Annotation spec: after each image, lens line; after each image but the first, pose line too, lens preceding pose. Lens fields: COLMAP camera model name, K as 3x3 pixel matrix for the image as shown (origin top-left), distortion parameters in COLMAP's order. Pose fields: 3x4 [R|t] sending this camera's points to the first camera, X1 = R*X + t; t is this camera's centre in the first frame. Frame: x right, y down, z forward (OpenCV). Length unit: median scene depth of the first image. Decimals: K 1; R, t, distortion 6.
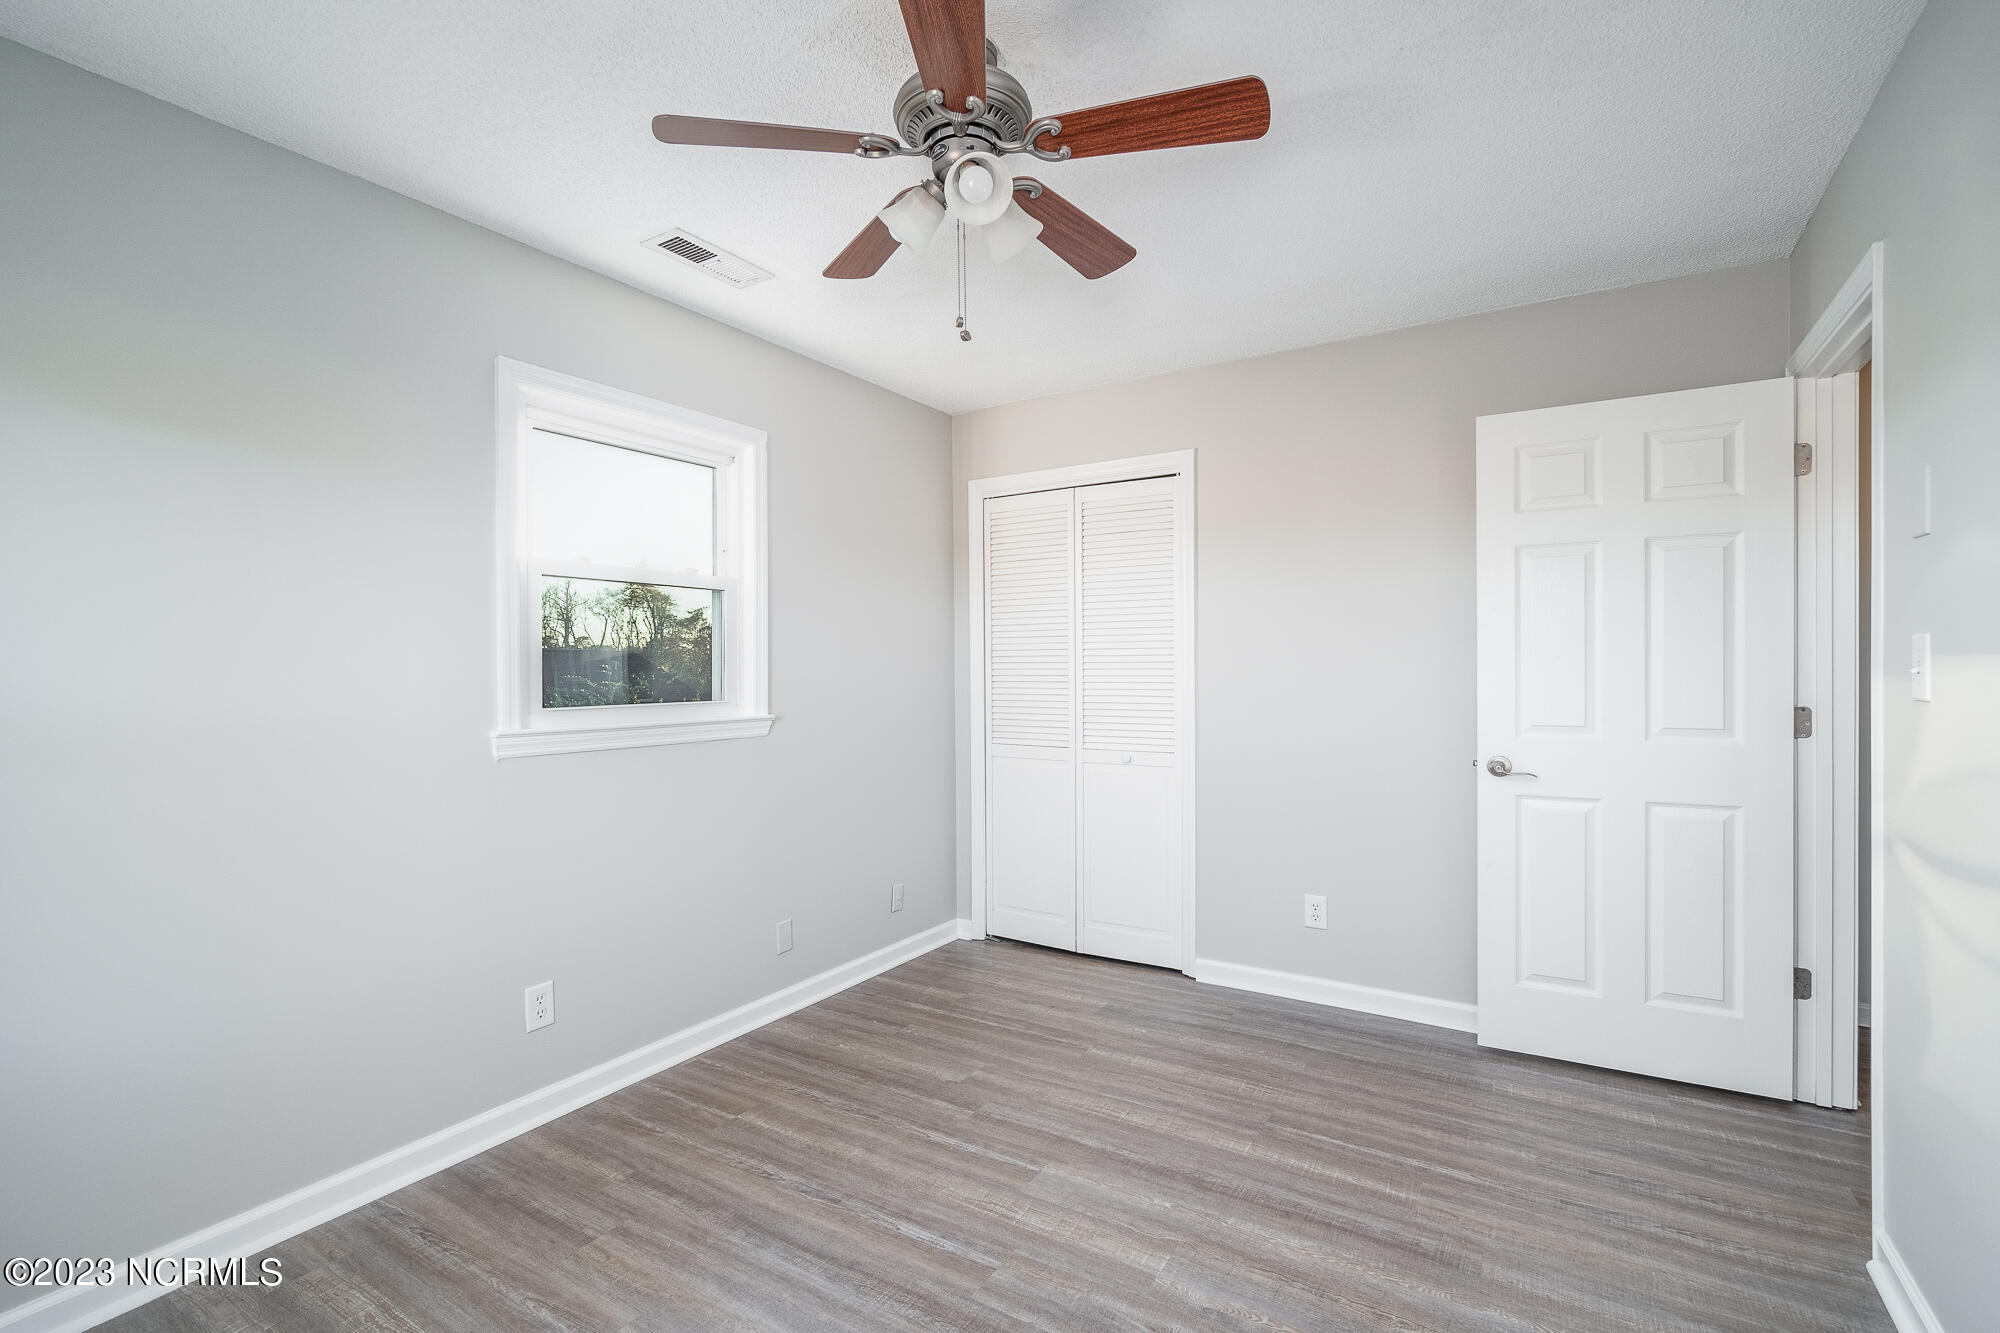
lens RADIAL K [[876.7, 0, 1003.5], [0, 876.7, 674.2], [0, 0, 1]] dist [-0.008631, 0.001390]
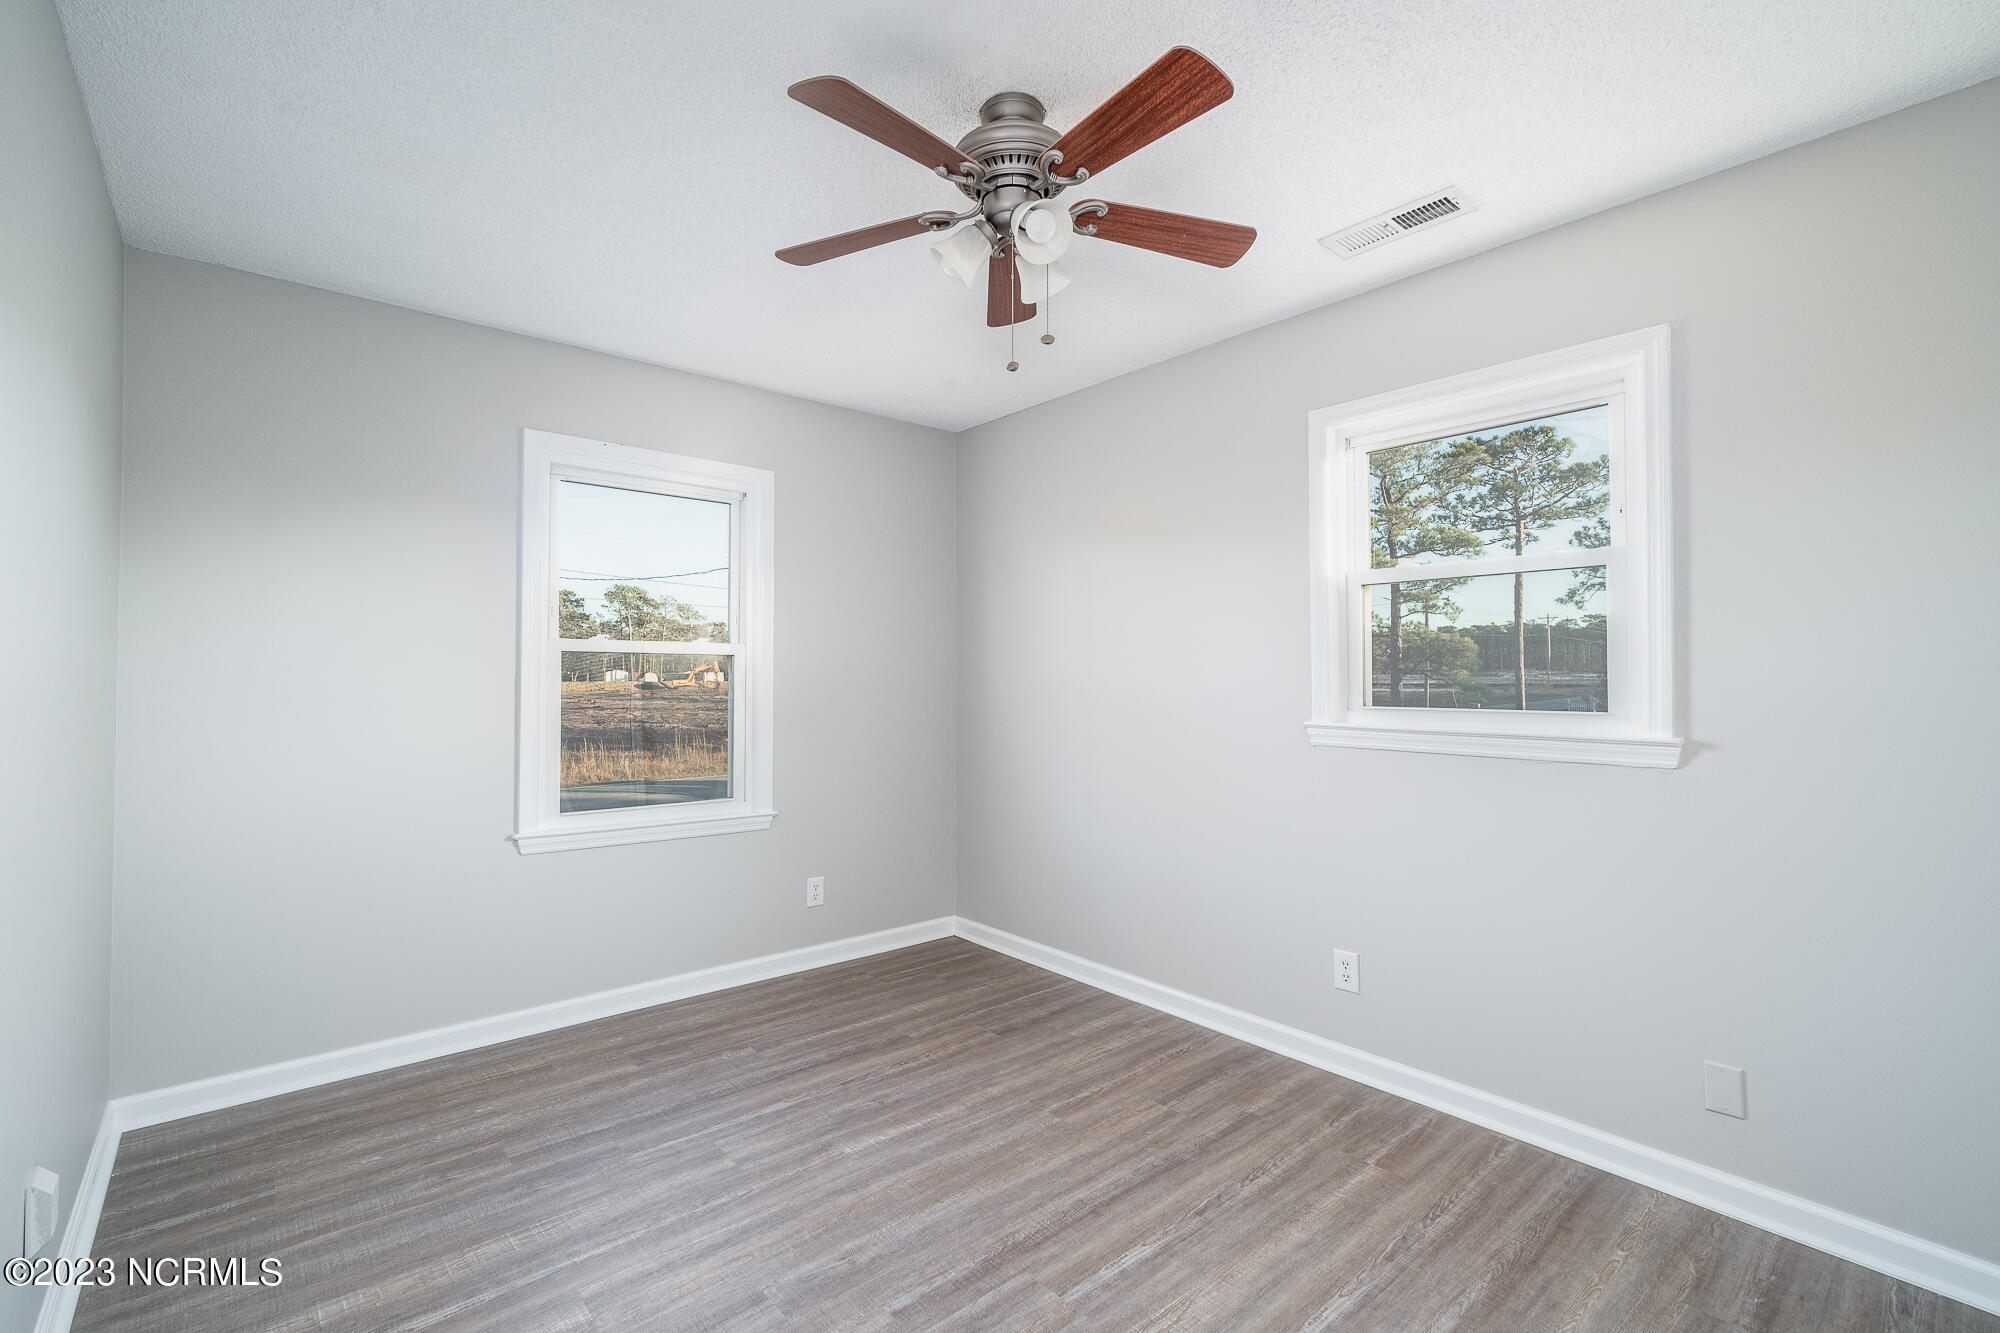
lens RADIAL K [[876.7, 0, 959.0], [0, 876.7, 661.4], [0, 0, 1]] dist [-0.008631, 0.001390]
pose [[-0.303293, -0.008459, -0.952860, 0.642726], [-0.008132, 0.999947, -0.006289, -0.005207], [0.952863, 0.005841, -0.303346, 0.805331]]
